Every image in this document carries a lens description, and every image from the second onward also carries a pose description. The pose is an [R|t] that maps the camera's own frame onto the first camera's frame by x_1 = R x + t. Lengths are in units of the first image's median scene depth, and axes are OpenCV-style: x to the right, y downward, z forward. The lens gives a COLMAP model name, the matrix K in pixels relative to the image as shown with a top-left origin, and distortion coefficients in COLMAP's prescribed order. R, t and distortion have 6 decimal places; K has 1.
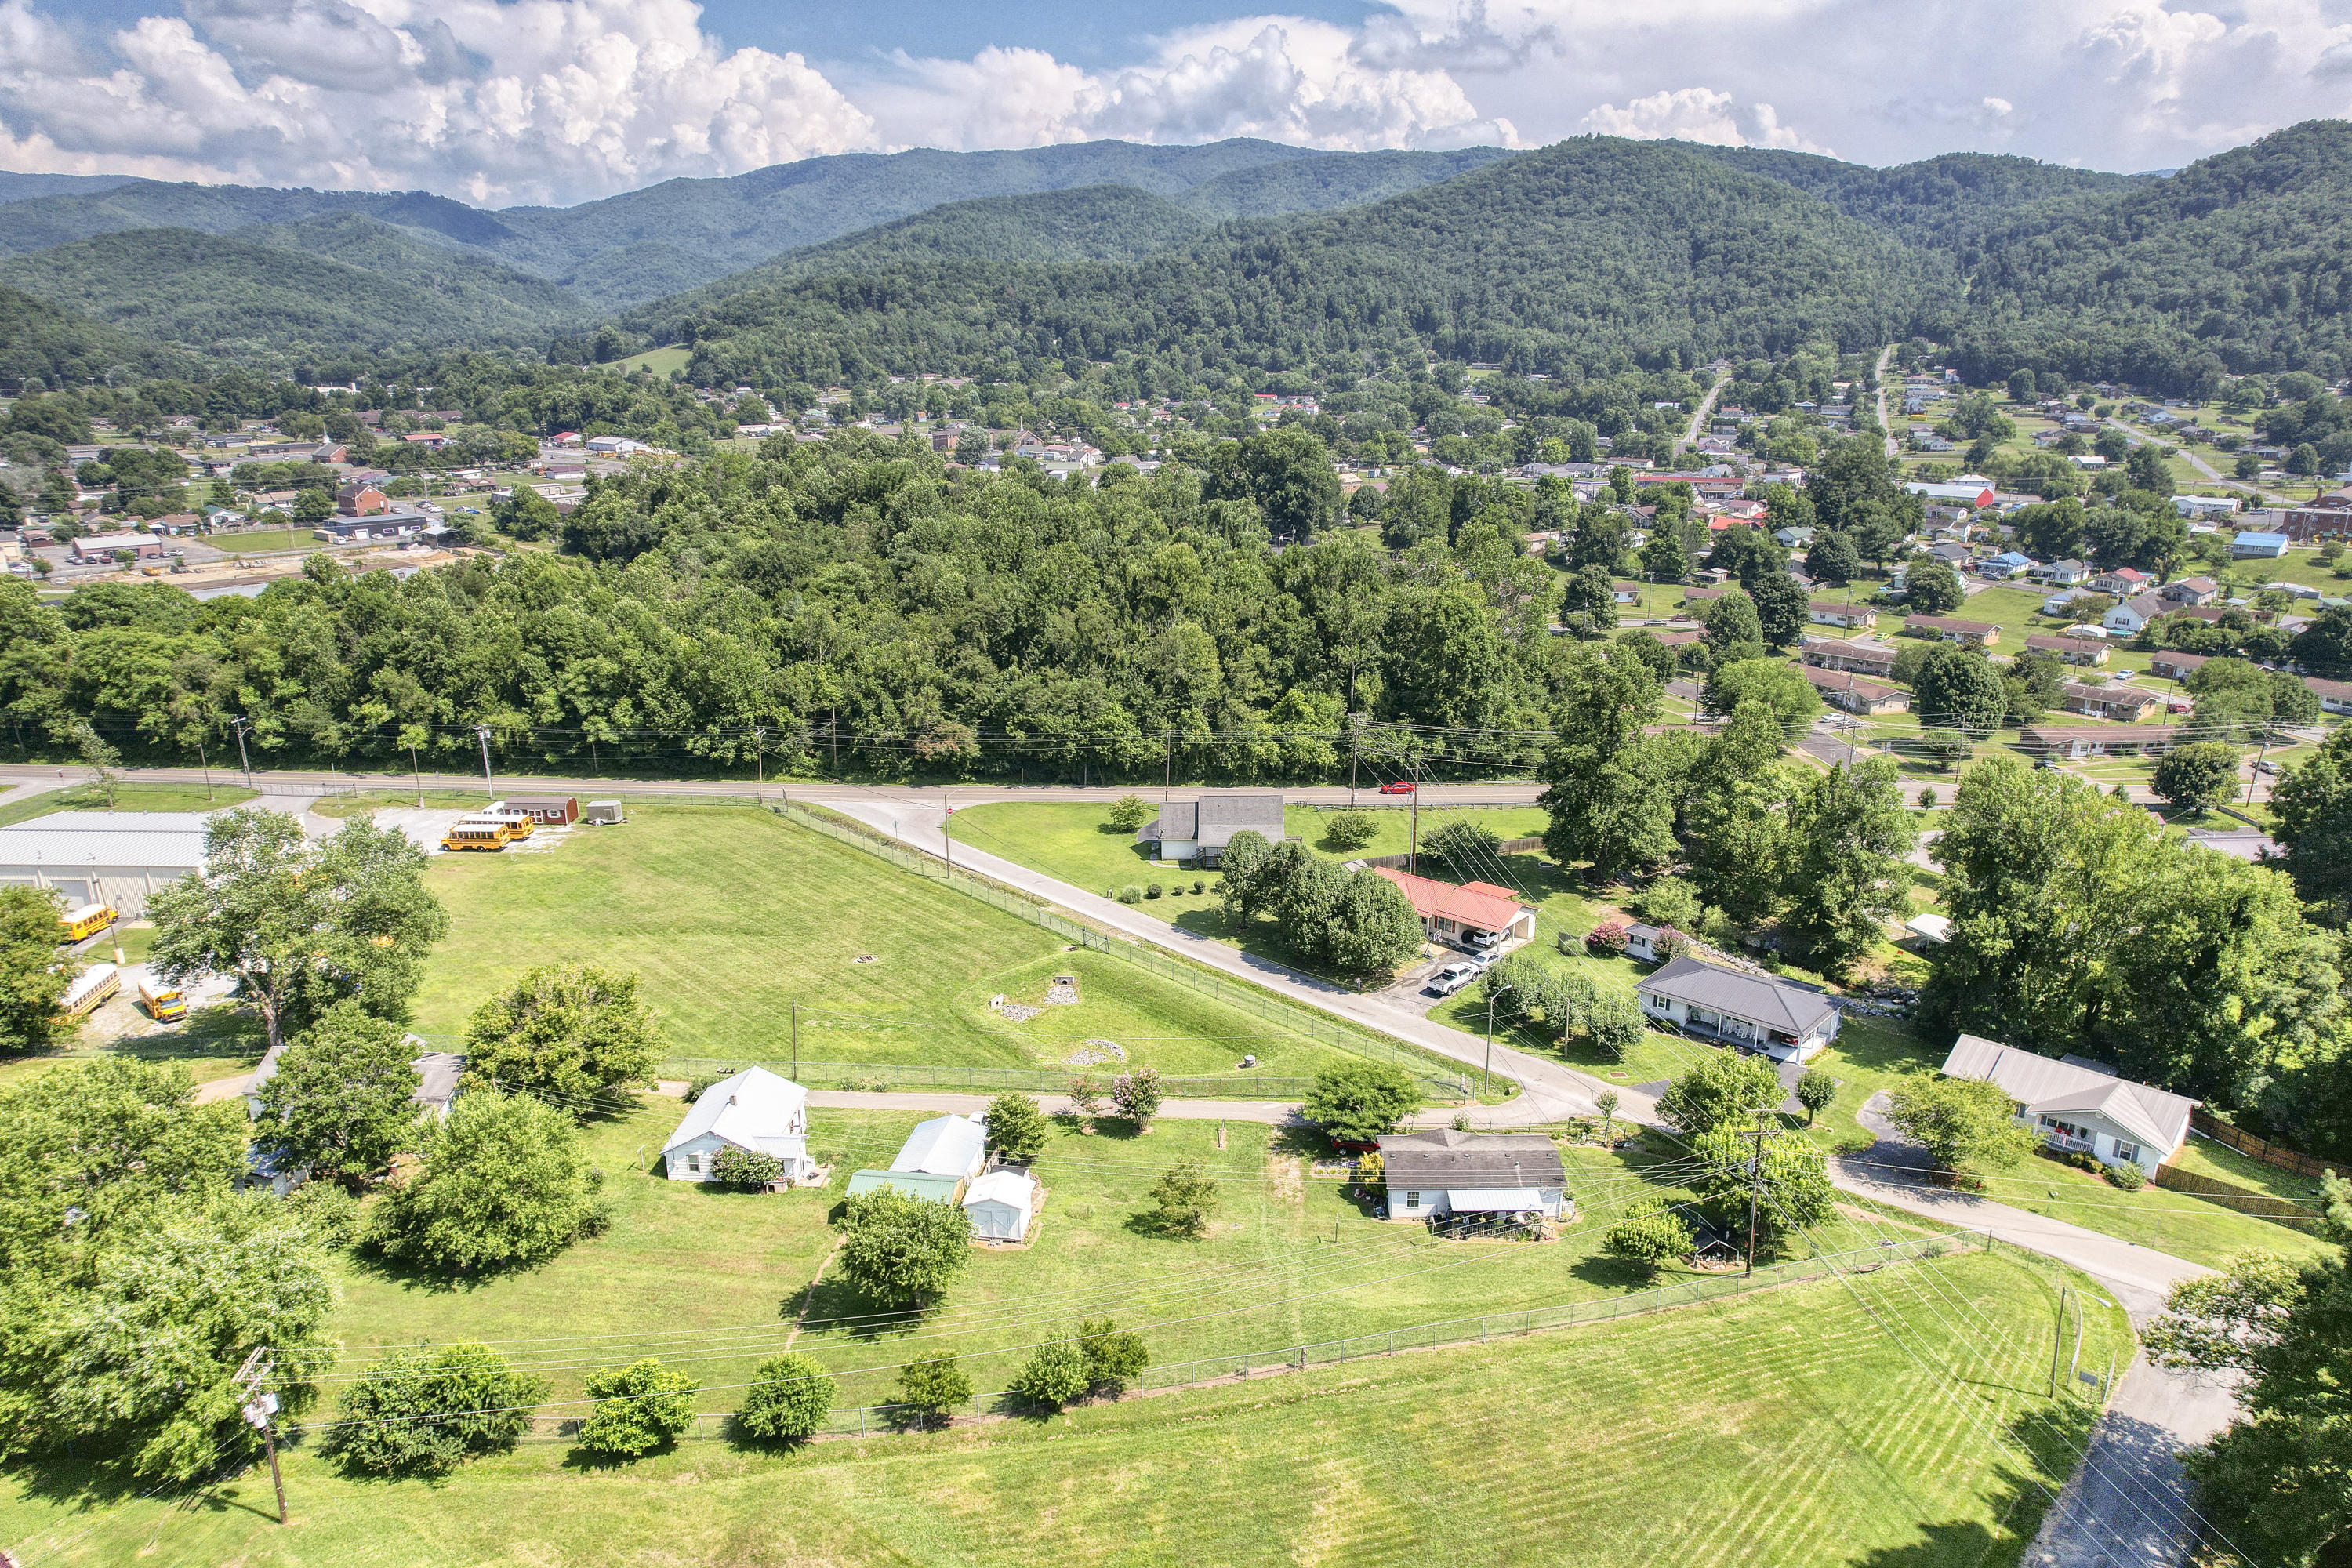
lens RADIAL K [[1505.0, 0, 1191.4], [0, 1505.0, 796.3], [0, 0, 1]] dist [-0.087106, 0.081290]
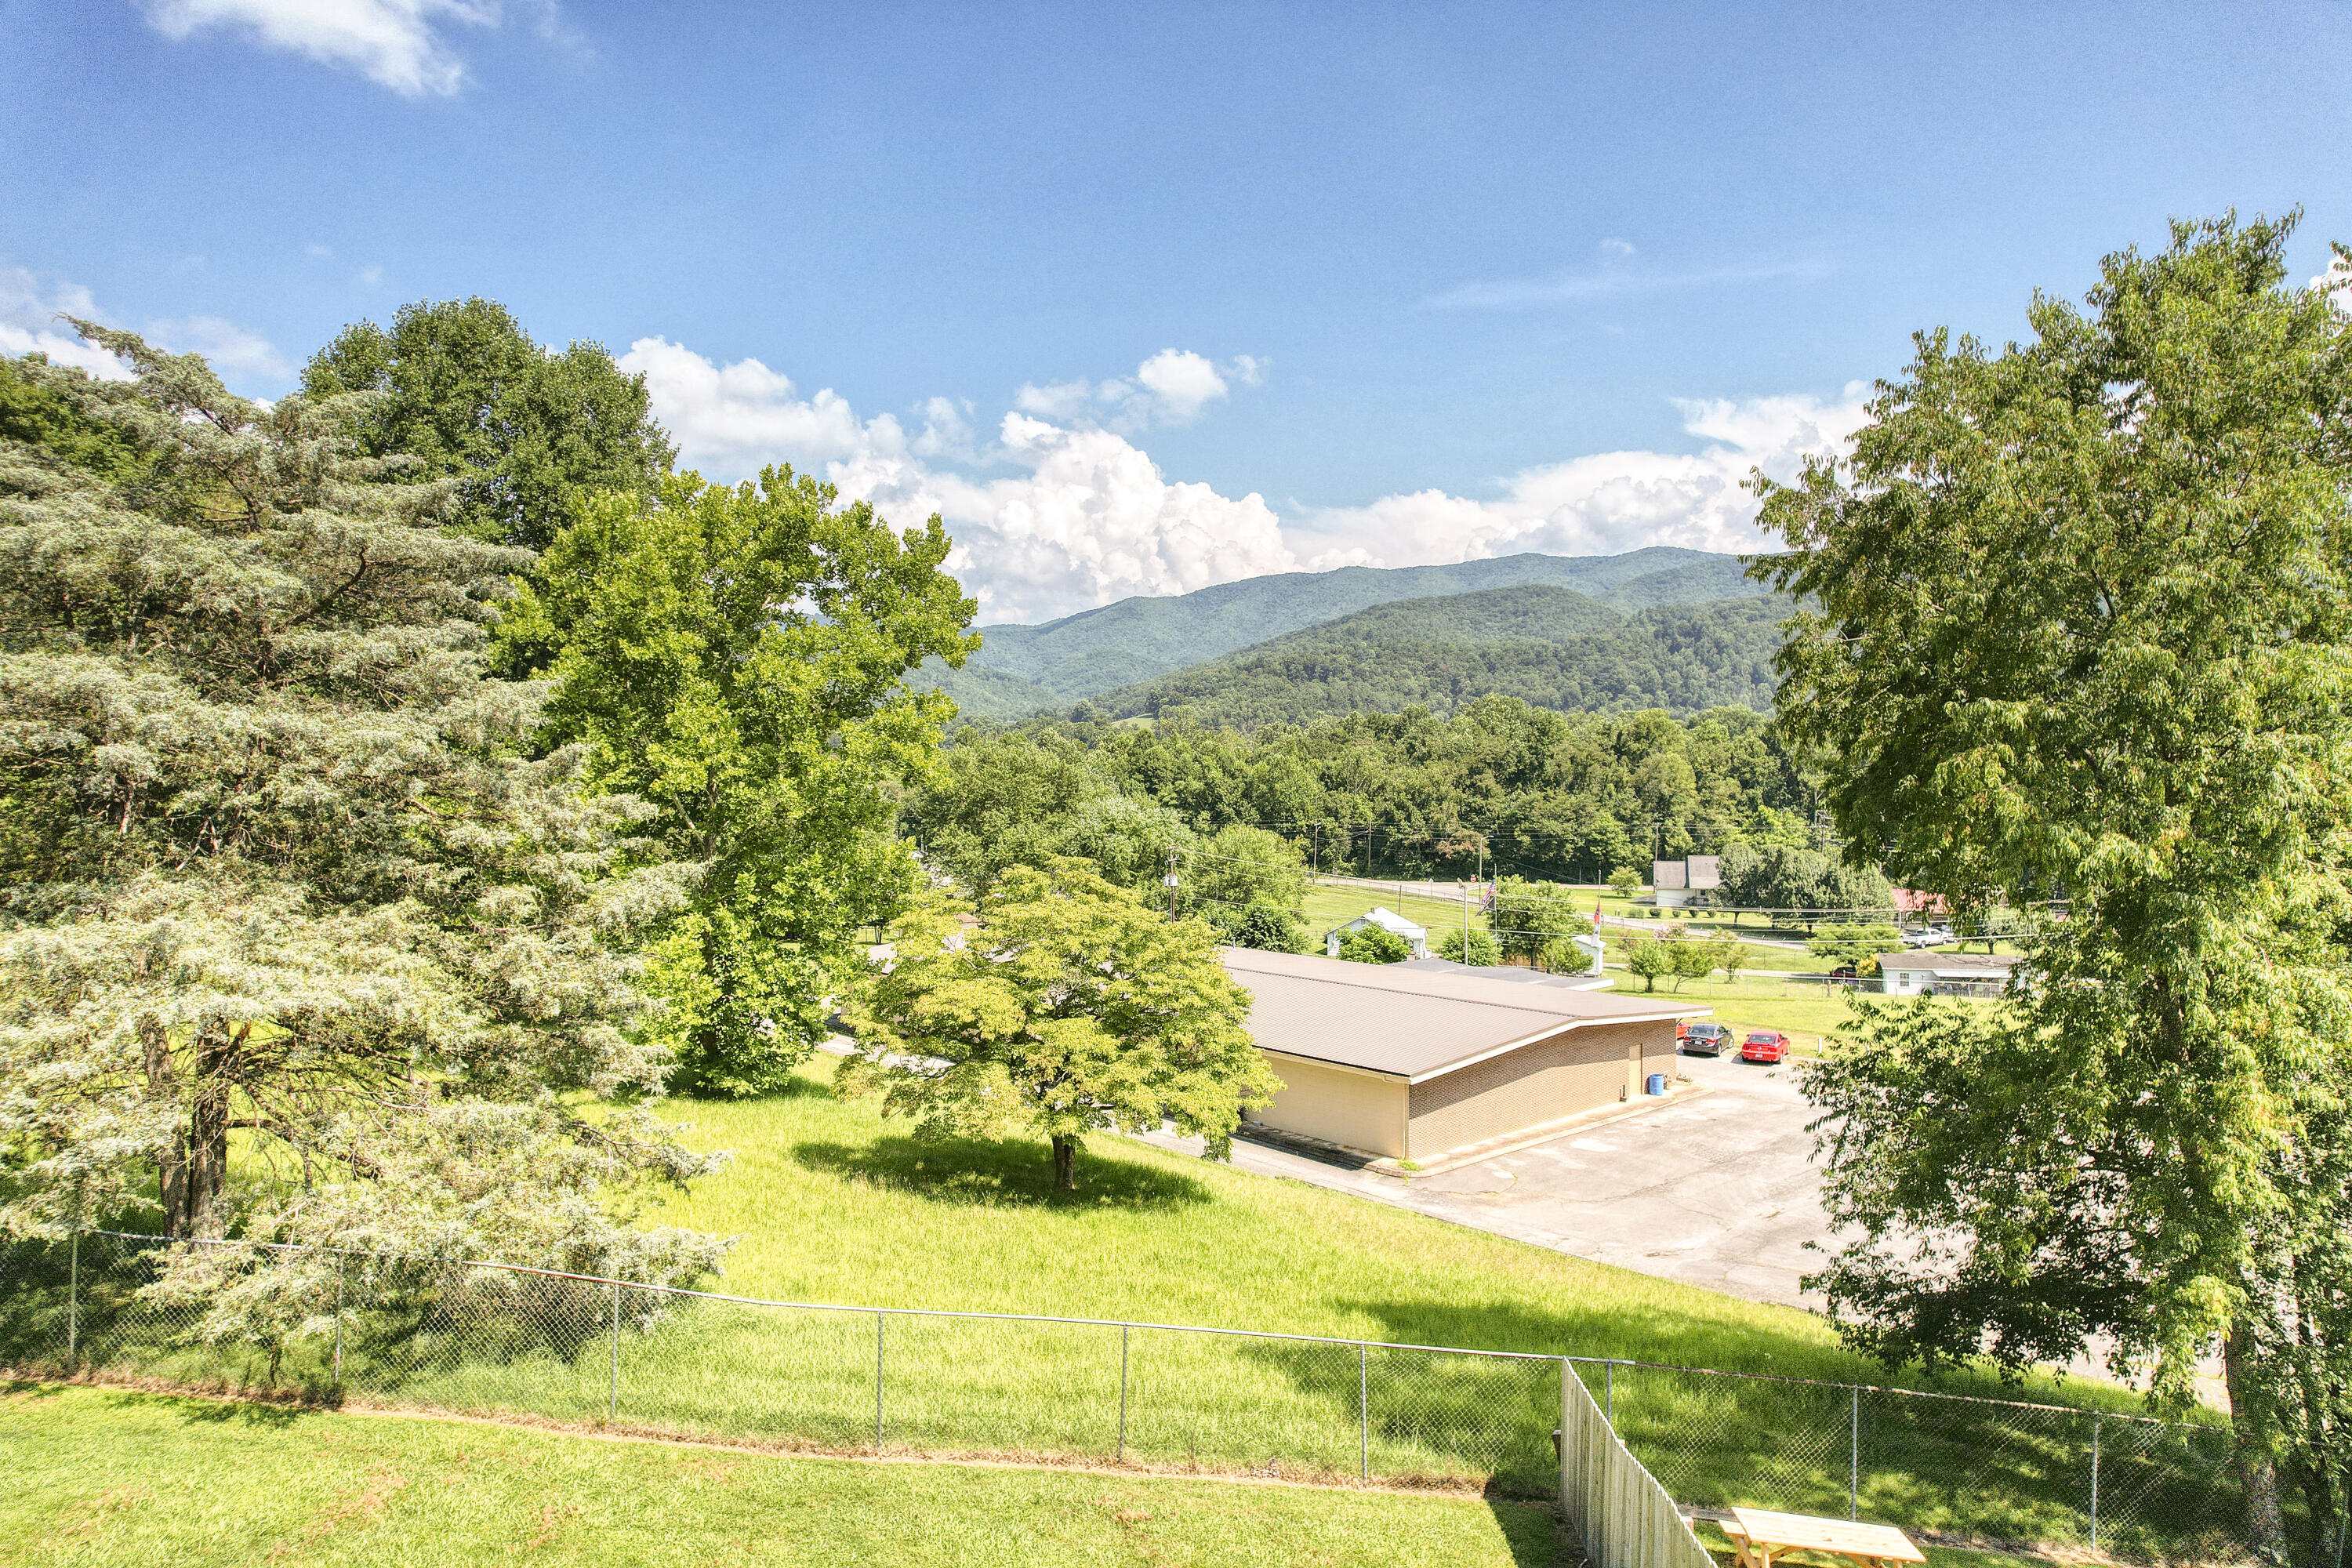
lens RADIAL K [[1487.6, 0, 1189.1], [0, 1487.6, 786.8], [0, 0, 1]] dist [-0.054865, -0.001555]
pose [[0.962140, -0.002874, -0.272539, -0.045999], [-0.068258, 0.965538, -0.251152, 0.218597], [0.263869, 0.260246, 0.928787, -0.172117]]
